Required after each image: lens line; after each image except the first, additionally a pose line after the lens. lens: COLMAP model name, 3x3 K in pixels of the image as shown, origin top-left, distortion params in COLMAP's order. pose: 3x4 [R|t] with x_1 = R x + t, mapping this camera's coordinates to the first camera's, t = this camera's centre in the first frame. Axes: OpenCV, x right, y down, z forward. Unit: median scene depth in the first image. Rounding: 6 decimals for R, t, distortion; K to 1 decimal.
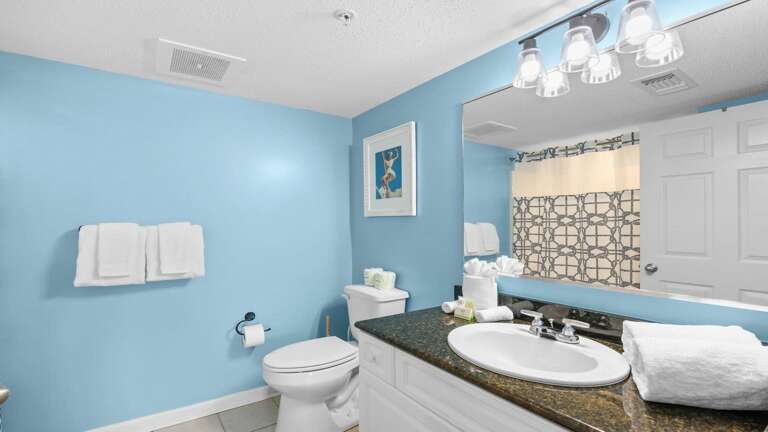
lens RADIAL K [[355.4, 0, 387.3], [0, 355.4, 217.3], [0, 0, 1]] dist [-0.012496, 0.003113]
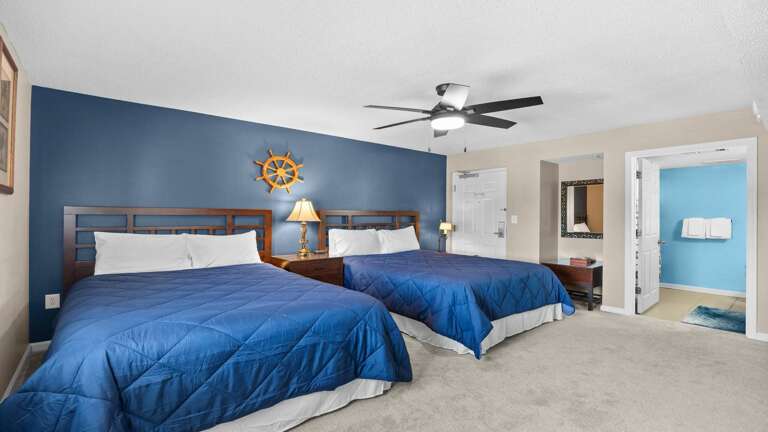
lens RADIAL K [[355.4, 0, 385.4], [0, 355.4, 218.2], [0, 0, 1]] dist [-0.012496, 0.003113]
pose [[0.160232, 0.001325, -0.987079, 1.656519], [0.003458, 0.999992, 0.001903, 0.004316], [0.987073, -0.003718, 0.160226, -1.946998]]
